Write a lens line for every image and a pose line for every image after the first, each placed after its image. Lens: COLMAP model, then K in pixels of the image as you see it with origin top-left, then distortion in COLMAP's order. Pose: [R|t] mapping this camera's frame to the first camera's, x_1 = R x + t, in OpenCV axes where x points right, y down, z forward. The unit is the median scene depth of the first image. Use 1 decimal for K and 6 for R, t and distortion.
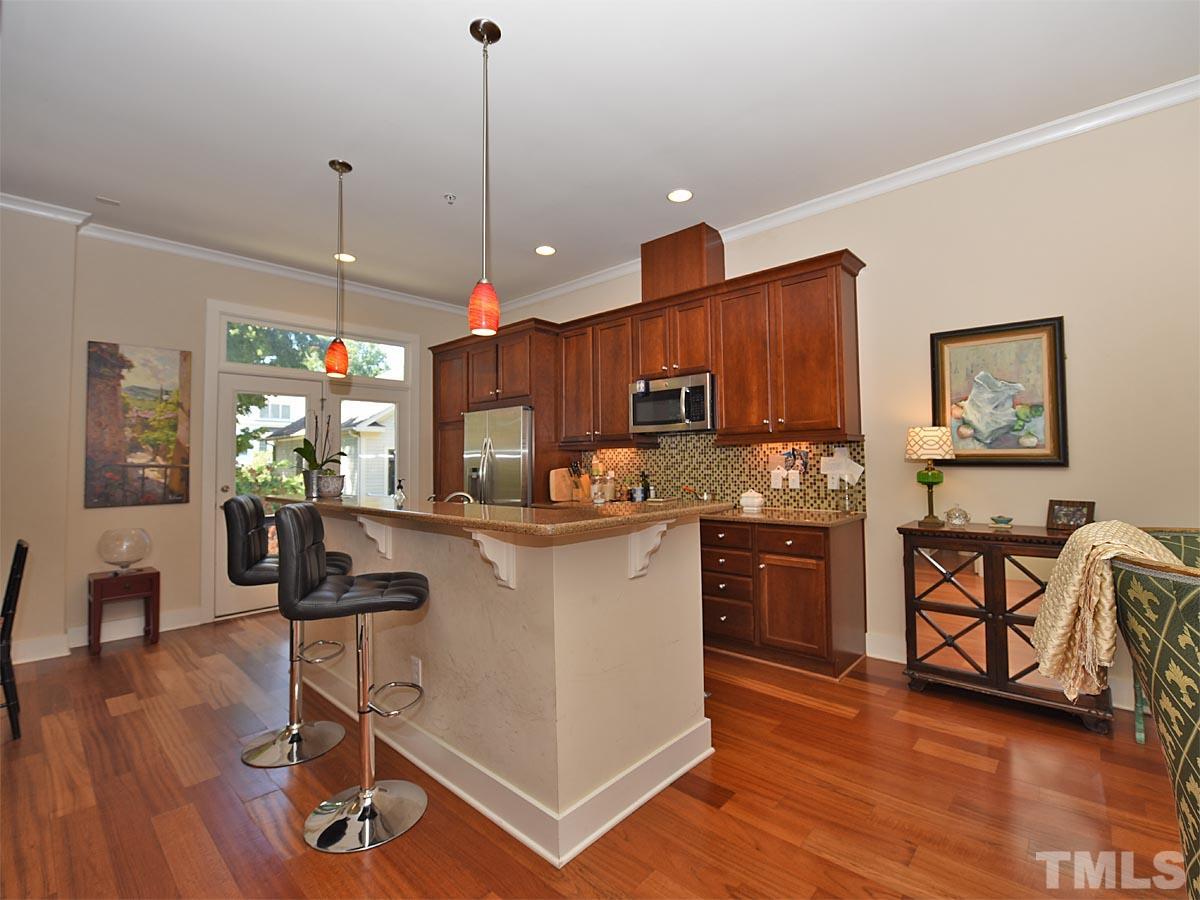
lens RADIAL K [[548.2, 0, 605.3], [0, 548.2, 441.9], [0, 0, 1]] dist [0.001709, 0.000662]
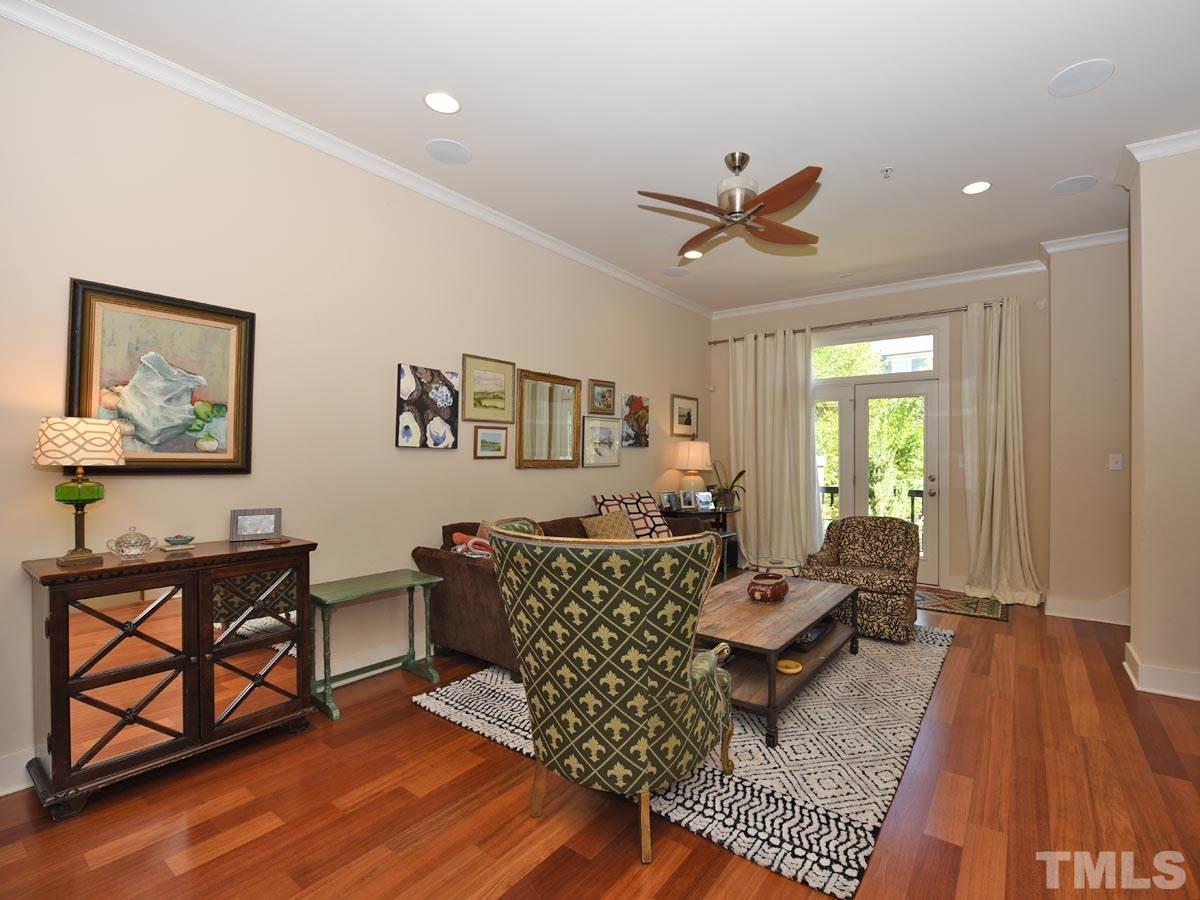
lens RADIAL K [[594.3, 0, 603.9], [0, 594.3, 451.3], [0, 0, 1]] dist [0.000947, -0.000446]
pose [[-0.137283, 0.012386, 0.990454, -0.186069], [-0.042283, 0.998937, -0.018353, 0.000252], [-0.989629, -0.044399, -0.136613, 0.388714]]
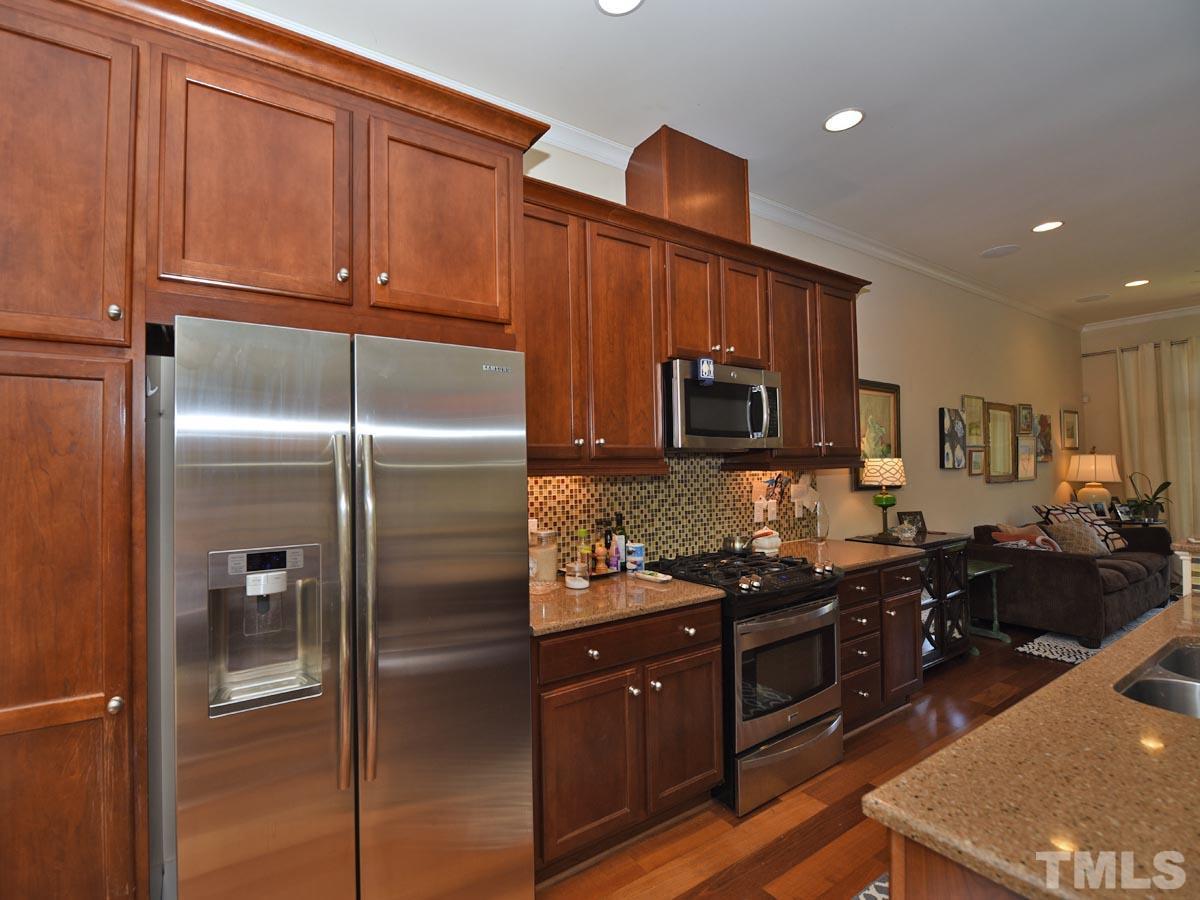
lens RADIAL K [[548.2, 0, 598.4], [0, 548.2, 456.4], [0, 0, 1]] dist [0.001709, 0.000662]
pose [[0.263555, 0.030709, 0.964155, -0.581546], [-0.020843, 0.999441, -0.026135, 0.010997], [-0.964419, -0.013208, 0.264048, 1.043278]]
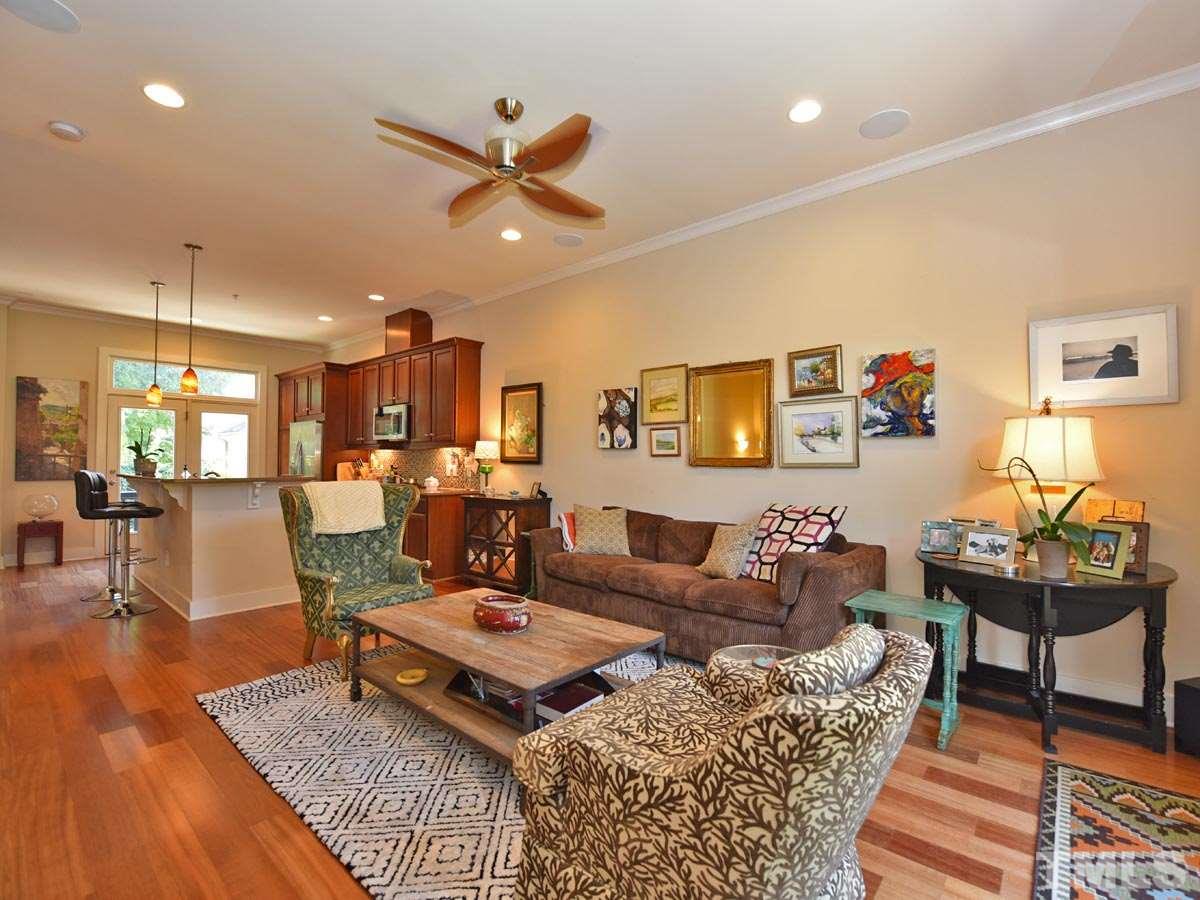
lens RADIAL K [[548.2, 0, 596.5], [0, 548.2, 454.8], [0, 0, 1]] dist [0.001709, 0.000662]
pose [[0.999741, 0.016703, 0.015464, 0.745768], [-0.017074, 0.999562, 0.024171, -0.025037], [-0.015053, -0.024429, 0.999588, -0.647422]]
